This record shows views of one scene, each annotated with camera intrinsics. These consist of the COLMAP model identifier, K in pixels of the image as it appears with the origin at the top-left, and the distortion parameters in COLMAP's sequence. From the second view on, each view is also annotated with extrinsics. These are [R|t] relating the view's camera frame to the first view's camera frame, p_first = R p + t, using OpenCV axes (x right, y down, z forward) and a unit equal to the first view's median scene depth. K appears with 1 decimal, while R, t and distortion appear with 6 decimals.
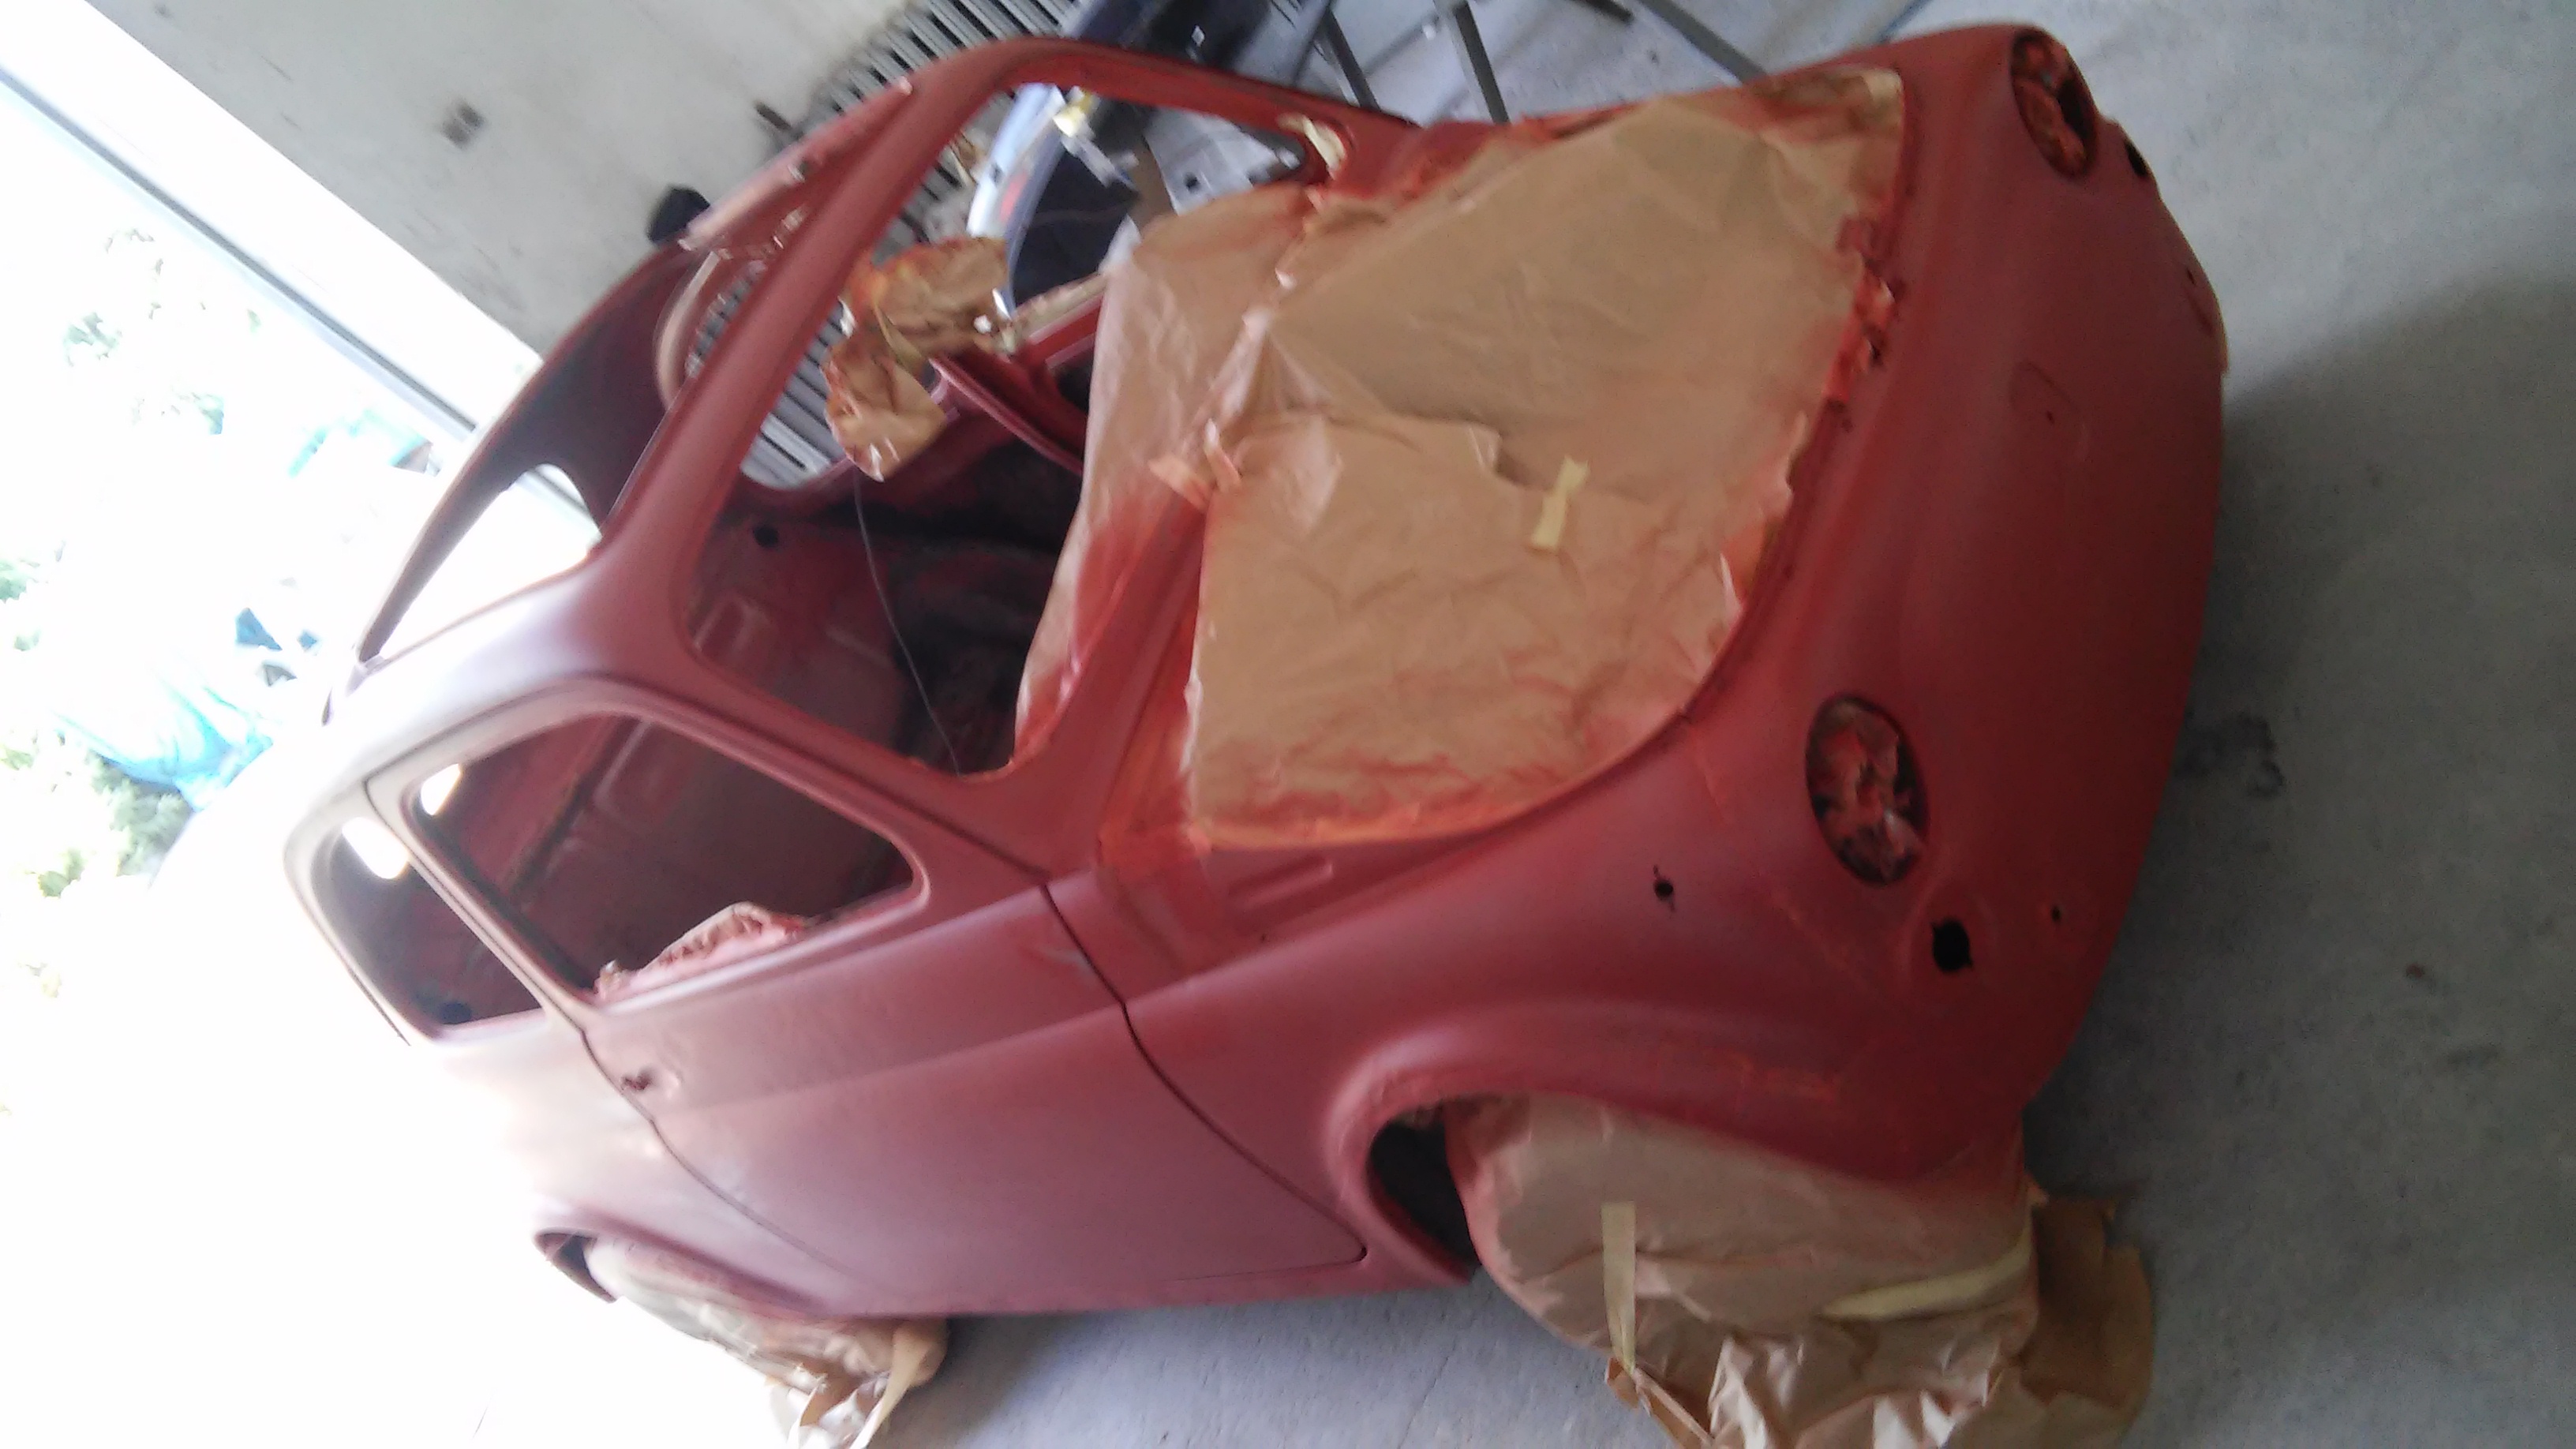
lens RADIAL K [[1828.3, 0, 1288.0], [0, 1828.3, 724.5], [0, 0, 1]] dist [0.045745, -0.085451]
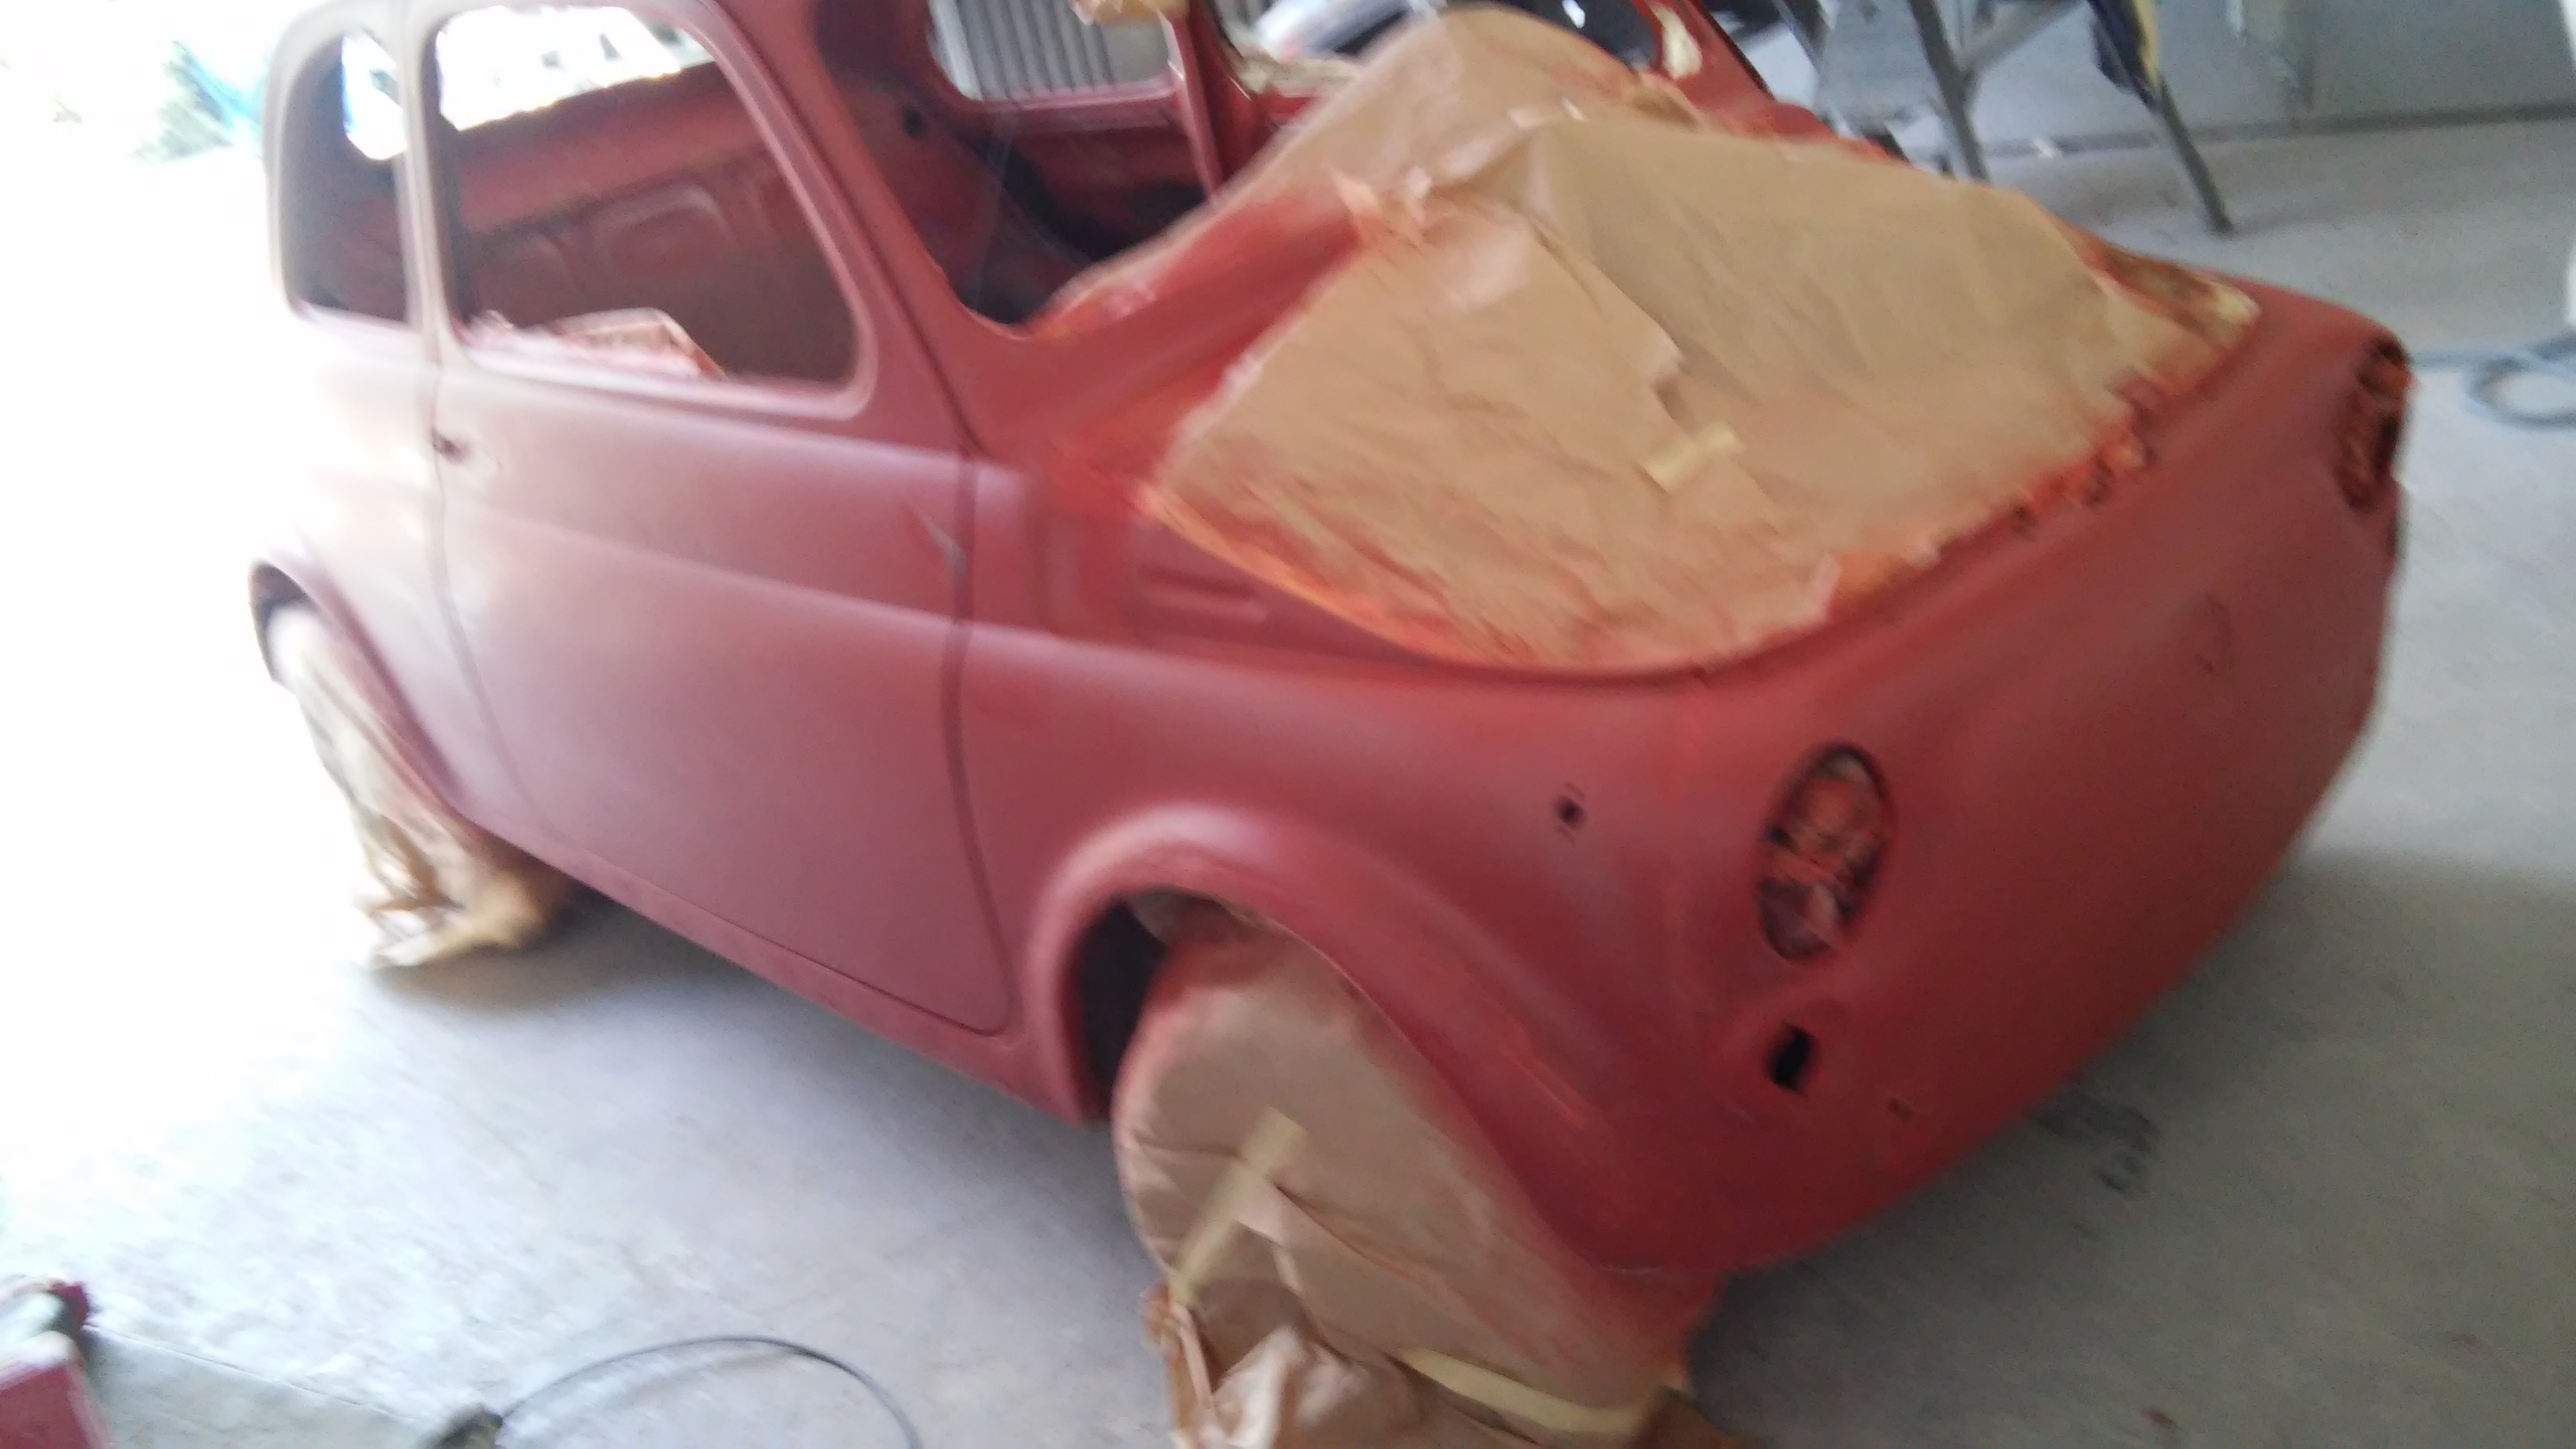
lens RADIAL K [[1828.3, 0, 1288.0], [0, 1828.3, 724.5], [0, 0, 1]] dist [0.045745, -0.085451]
pose [[0.805045, 0.592052, 0.037096, 0.033584], [-0.590501, 0.805769, -0.045223, 0.145836], [-0.056665, 0.014501, 0.998288, 0.114791]]
